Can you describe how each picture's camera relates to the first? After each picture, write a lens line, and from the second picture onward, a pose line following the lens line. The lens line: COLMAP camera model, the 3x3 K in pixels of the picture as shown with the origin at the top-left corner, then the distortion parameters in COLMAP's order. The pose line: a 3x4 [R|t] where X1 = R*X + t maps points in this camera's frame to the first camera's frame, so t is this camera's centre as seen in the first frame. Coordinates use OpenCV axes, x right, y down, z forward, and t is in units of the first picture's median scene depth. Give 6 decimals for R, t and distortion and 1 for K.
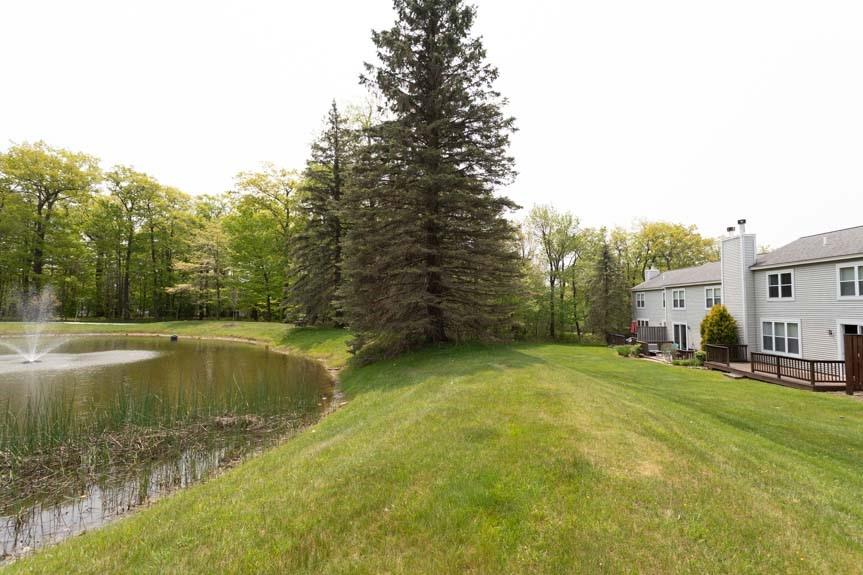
lens RADIAL K [[407.8, 0, 432.4], [0, 407.8, 287.8], [0, 0, 1]] dist [0.005596, 0.002705]
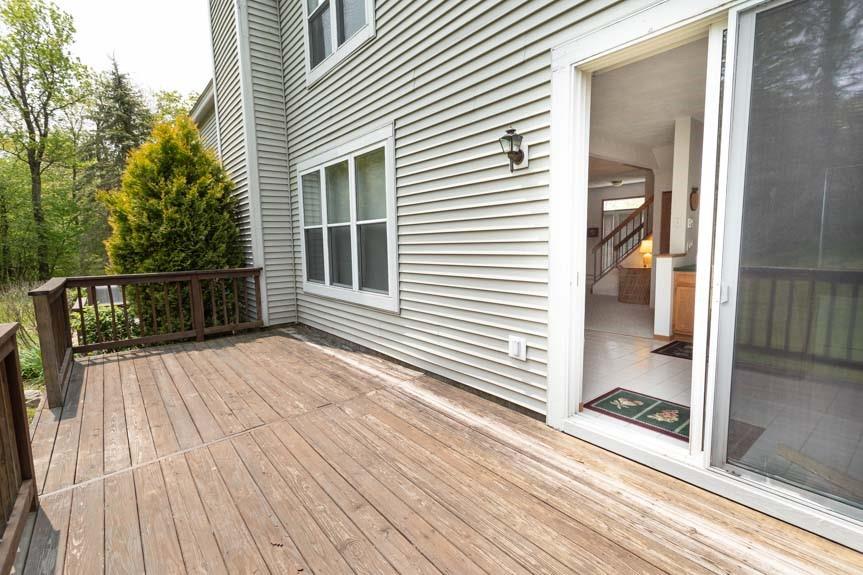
lens RADIAL K [[407.8, 0, 433.4], [0, 407.8, 288.5], [0, 0, 1]] dist [0.005596, 0.002705]
pose [[0.756118, -0.094668, 0.647552, 0.684937], [-0.004893, 0.988637, 0.150246, 0.112500], [-0.654417, -0.116772, 0.747063, 0.731323]]
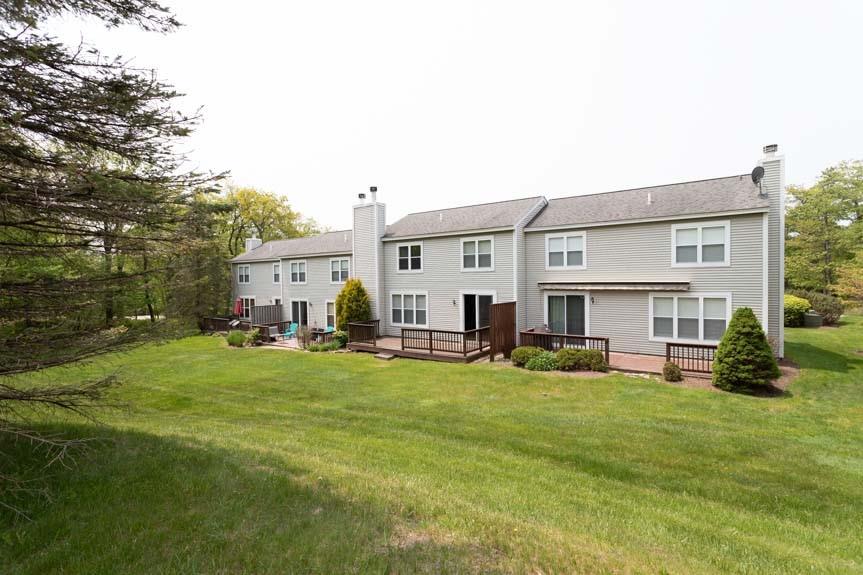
lens RADIAL K [[407.8, 0, 432.2], [0, 407.8, 283.8], [0, 0, 1]] dist [0.005596, 0.002705]
pose [[0.547716, -0.009657, 0.836609, 0.046653], [-0.027498, 0.999185, 0.029536, 0.025637], [-0.836212, -0.039183, 0.547004, 0.386474]]
